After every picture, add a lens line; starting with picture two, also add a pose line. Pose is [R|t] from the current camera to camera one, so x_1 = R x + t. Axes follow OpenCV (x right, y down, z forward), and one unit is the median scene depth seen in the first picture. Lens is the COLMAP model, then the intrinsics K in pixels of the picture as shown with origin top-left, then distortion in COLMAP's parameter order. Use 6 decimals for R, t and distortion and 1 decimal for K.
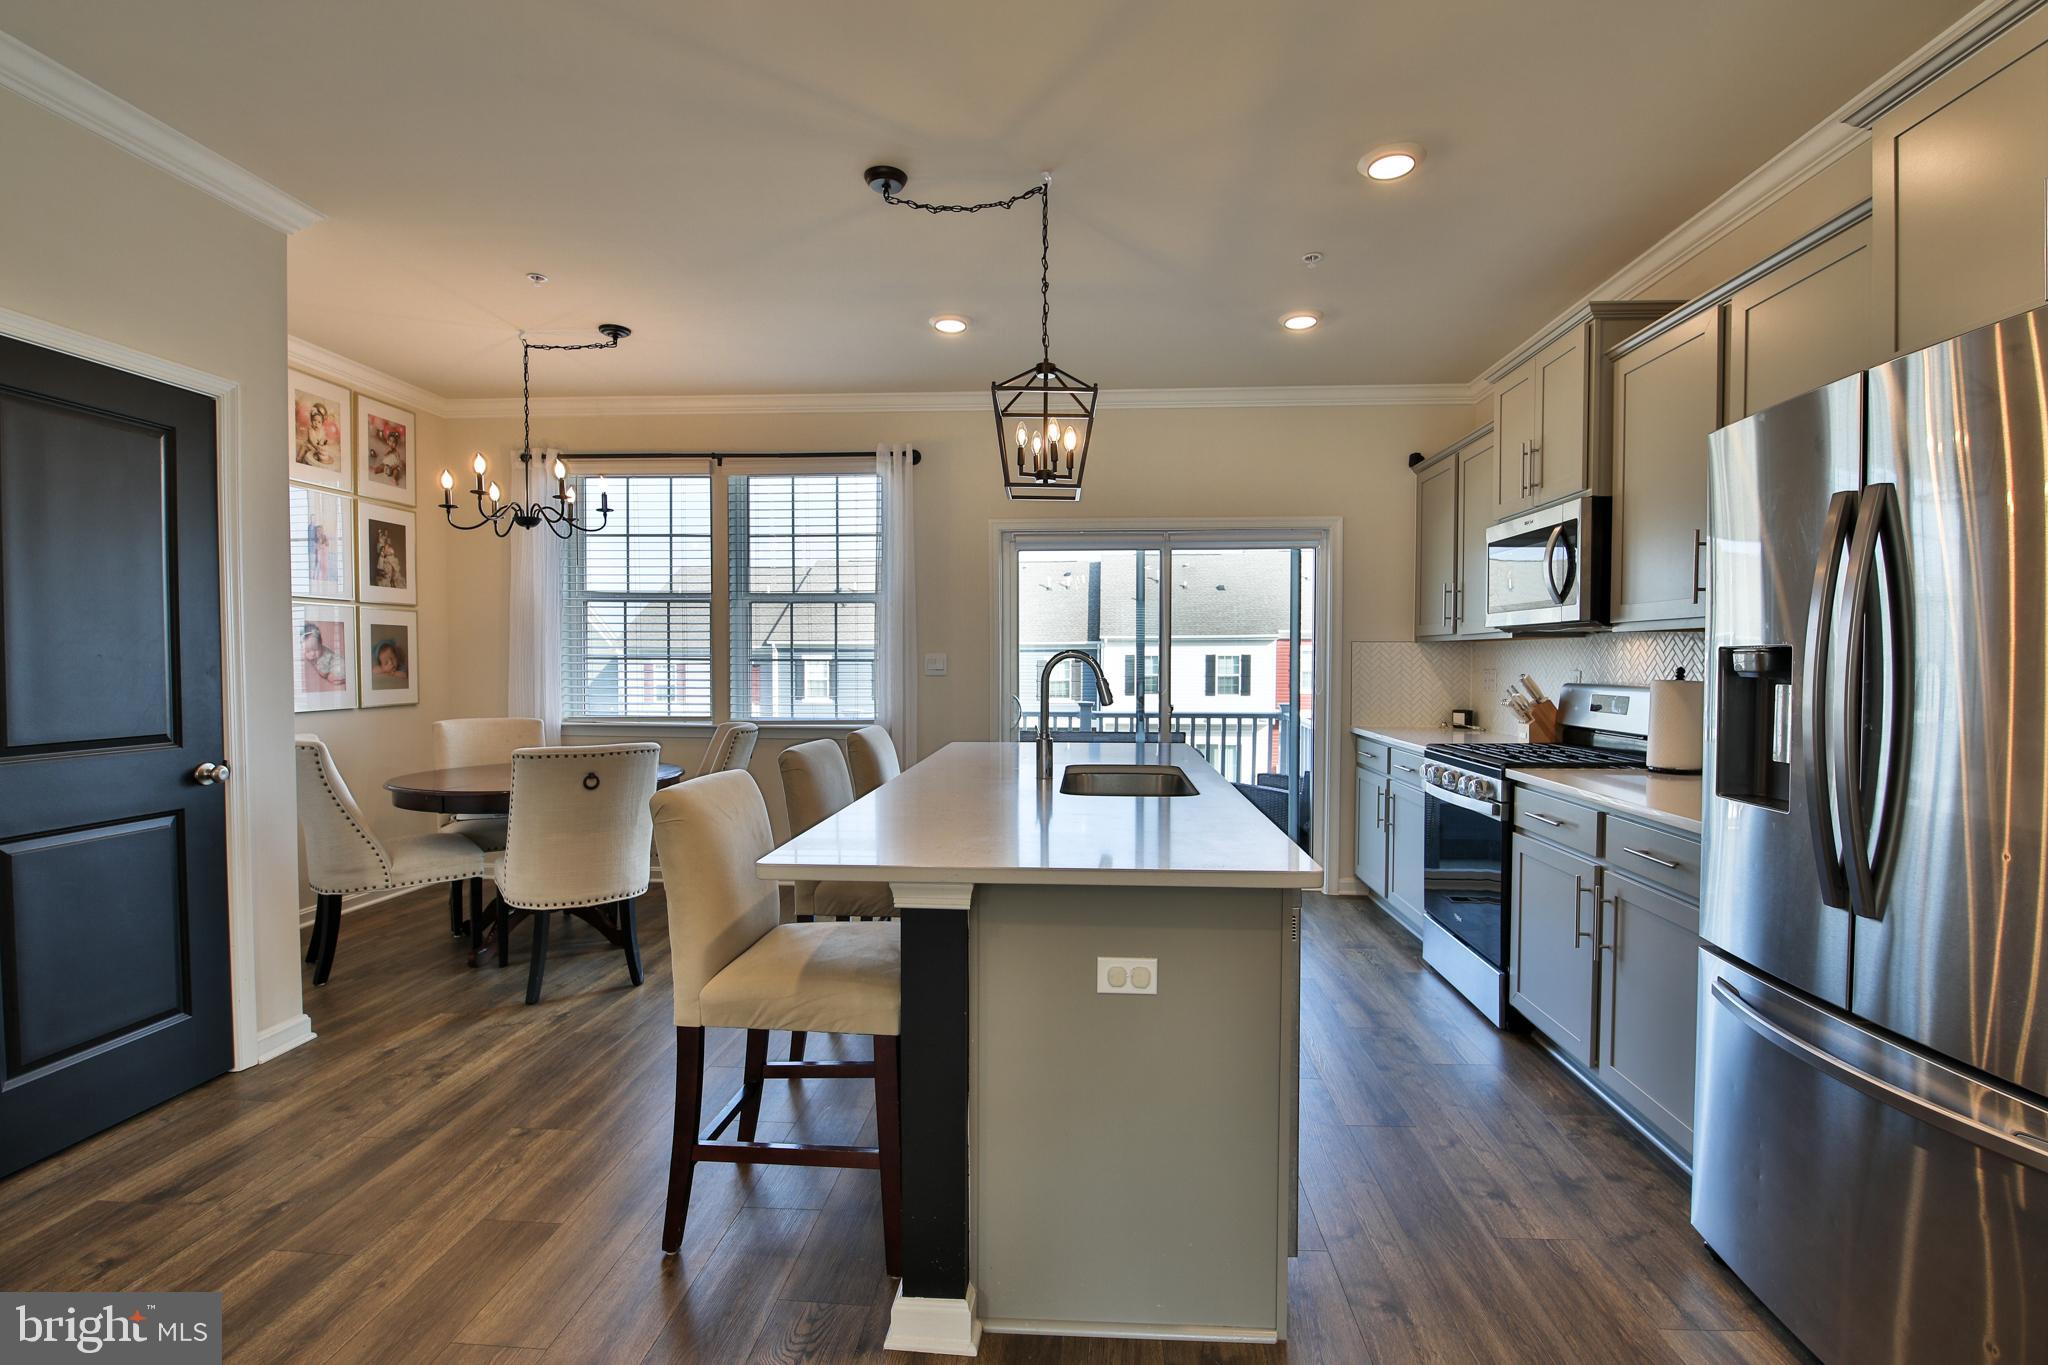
lens RADIAL K [[945.1, 0, 1040.6], [0, 945.1, 681.4], [0, 0, 1]] dist [-0.003118, -0.006296]
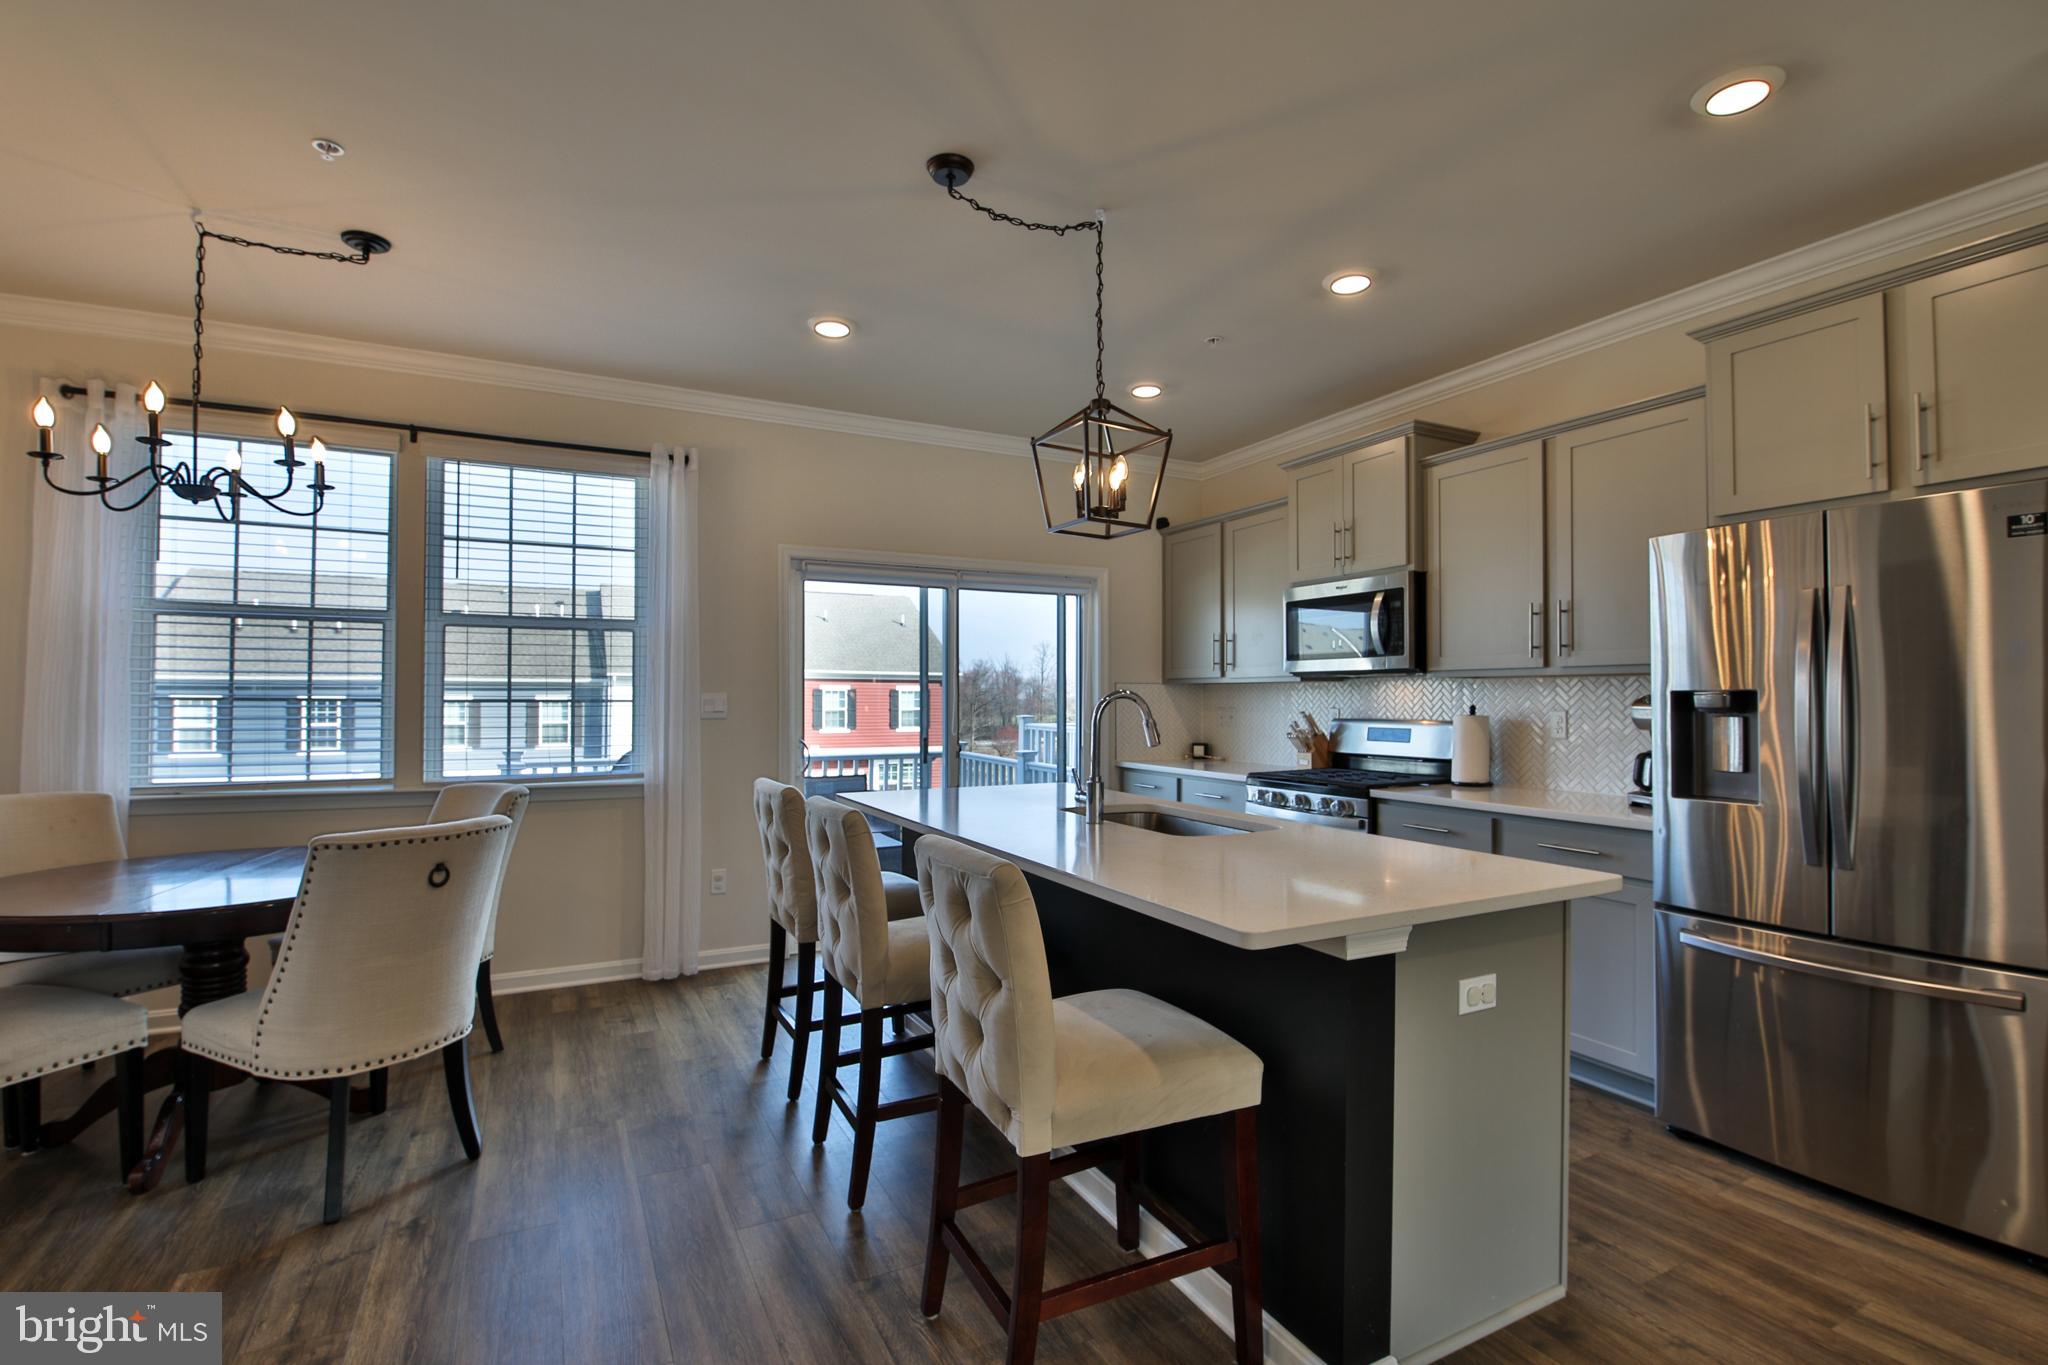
lens RADIAL K [[945.1, 0, 1036.3], [0, 945.1, 682.9], [0, 0, 1]] dist [-0.003118, -0.006296]
pose [[0.855215, 0.007427, 0.518219, -0.380639], [0.012899, 0.999283, -0.035608, -0.005065], [-0.518112, 0.037137, 0.854506, 0.138580]]
